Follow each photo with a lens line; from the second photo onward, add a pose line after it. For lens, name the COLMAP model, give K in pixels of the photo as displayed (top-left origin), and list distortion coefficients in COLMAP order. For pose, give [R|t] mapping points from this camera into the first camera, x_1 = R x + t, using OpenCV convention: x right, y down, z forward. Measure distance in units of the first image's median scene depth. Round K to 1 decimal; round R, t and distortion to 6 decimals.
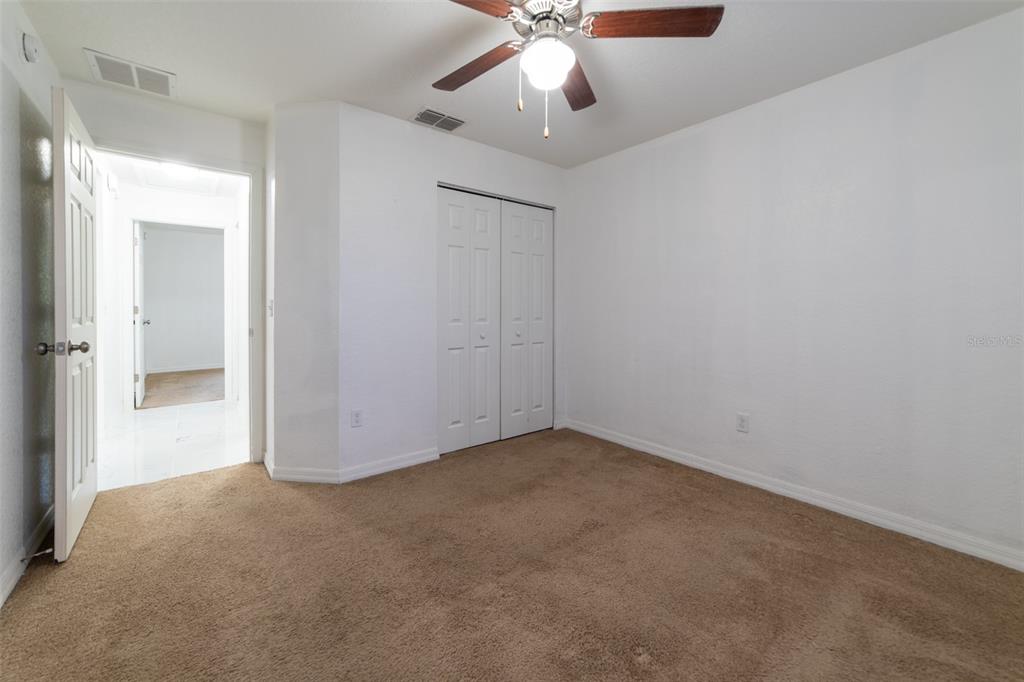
lens RADIAL K [[420.5, 0, 515.7], [0, 420.5, 316.1], [0, 0, 1]] dist [-0.000492, 0.000057]
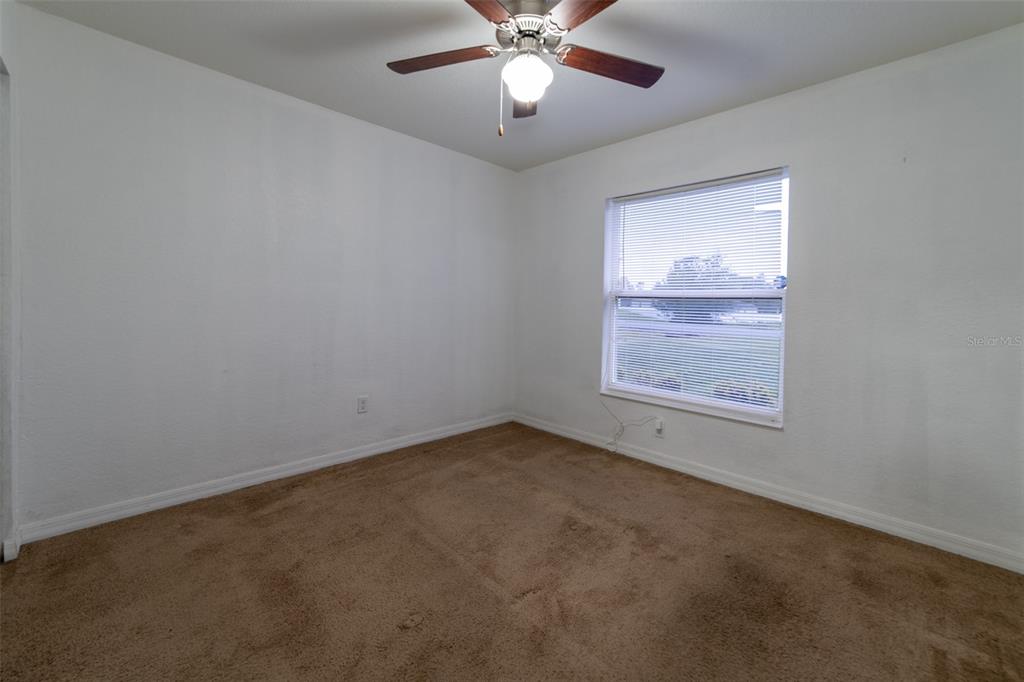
lens RADIAL K [[420.5, 0, 515.7], [0, 420.5, 316.1], [0, 0, 1]] dist [-0.000492, 0.000057]
pose [[-0.103802, -0.029952, 0.994147, -0.661611], [0.006123, 0.999508, 0.030753, -0.016883], [-0.994579, 0.009279, -0.103567, 0.760686]]
